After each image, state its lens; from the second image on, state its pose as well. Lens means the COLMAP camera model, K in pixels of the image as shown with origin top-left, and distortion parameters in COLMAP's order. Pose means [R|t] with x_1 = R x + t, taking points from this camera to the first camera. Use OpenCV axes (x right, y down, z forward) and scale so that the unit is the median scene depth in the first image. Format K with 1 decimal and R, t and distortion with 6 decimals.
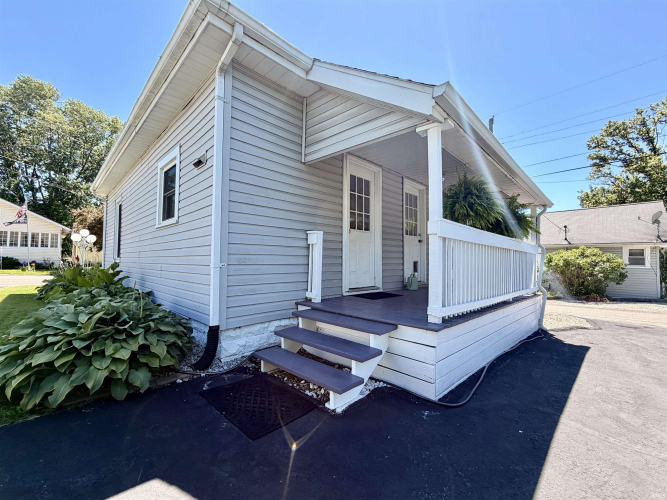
lens RADIAL K [[269.0, 0, 333.5], [0, 269.0, 250.0], [0, 0, 1]] dist [-0.002562, -0.000087]
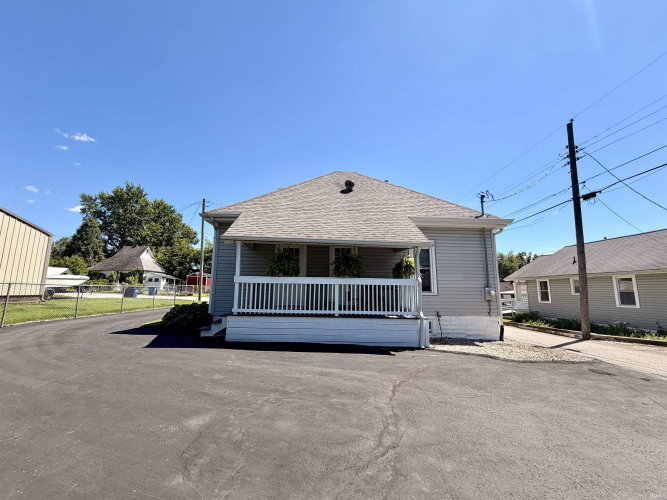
lens RADIAL K [[269.0, 0, 333.5], [0, 269.0, 250.0], [0, 0, 1]] dist [-0.002562, -0.000087]
pose [[0.752438, -0.100263, -0.650987, 1.185630], [0.011197, 0.990151, -0.139557, 0.002848], [0.658568, 0.097719, 0.746150, -0.113975]]
